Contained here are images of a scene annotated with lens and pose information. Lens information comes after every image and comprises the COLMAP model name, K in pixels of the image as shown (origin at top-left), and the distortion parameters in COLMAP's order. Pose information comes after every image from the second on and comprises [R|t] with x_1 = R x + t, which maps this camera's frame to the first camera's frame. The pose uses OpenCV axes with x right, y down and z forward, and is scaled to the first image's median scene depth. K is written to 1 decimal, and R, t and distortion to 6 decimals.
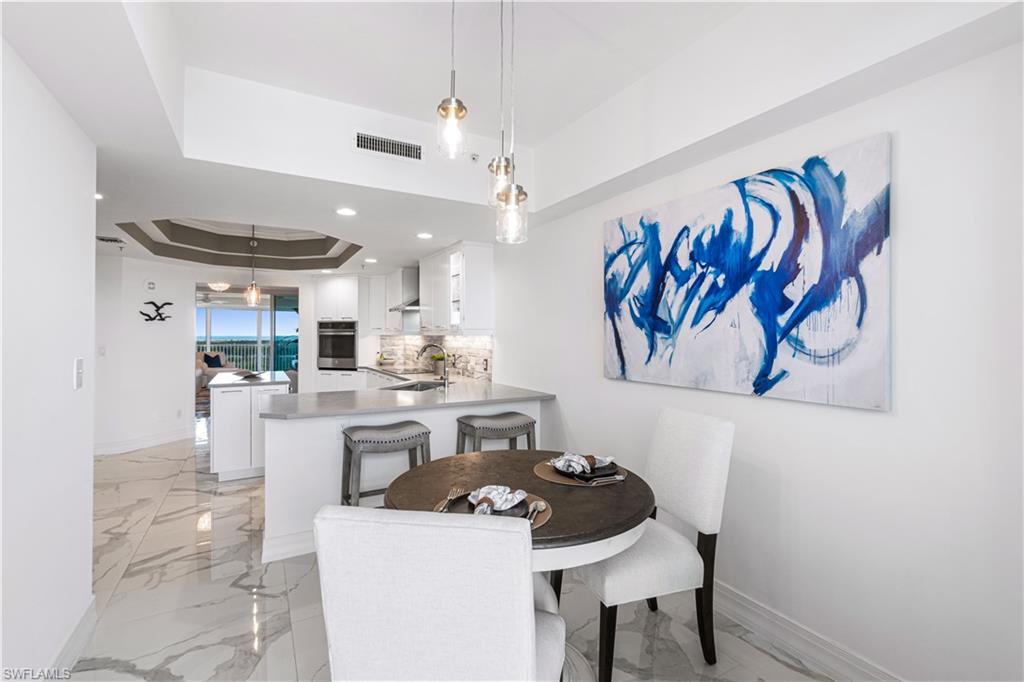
lens RADIAL K [[445.0, 0, 506.4], [0, 445.0, 334.6], [0, 0, 1]] dist [-0.003941, -0.000339]
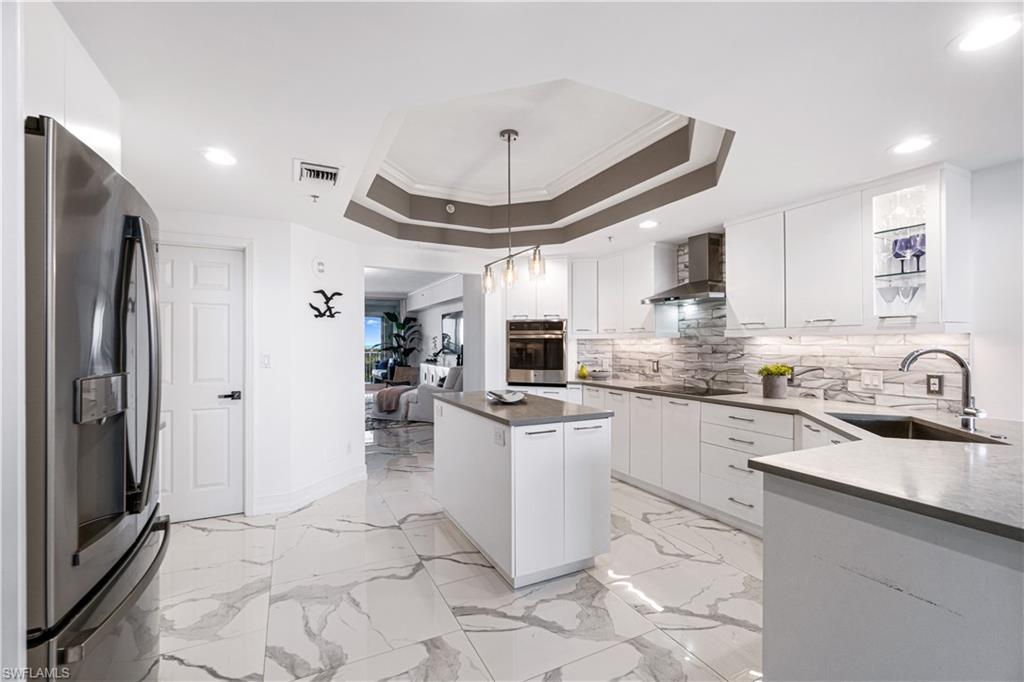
lens RADIAL K [[445.0, 0, 517.9], [0, 445.0, 345.7], [0, 0, 1]] dist [-0.003941, -0.000339]
pose [[0.998767, -0.002345, -0.049590, -0.442976], [0.002637, 0.999980, 0.005818, 0.009814], [0.049575, -0.005942, 0.998753, 0.308054]]
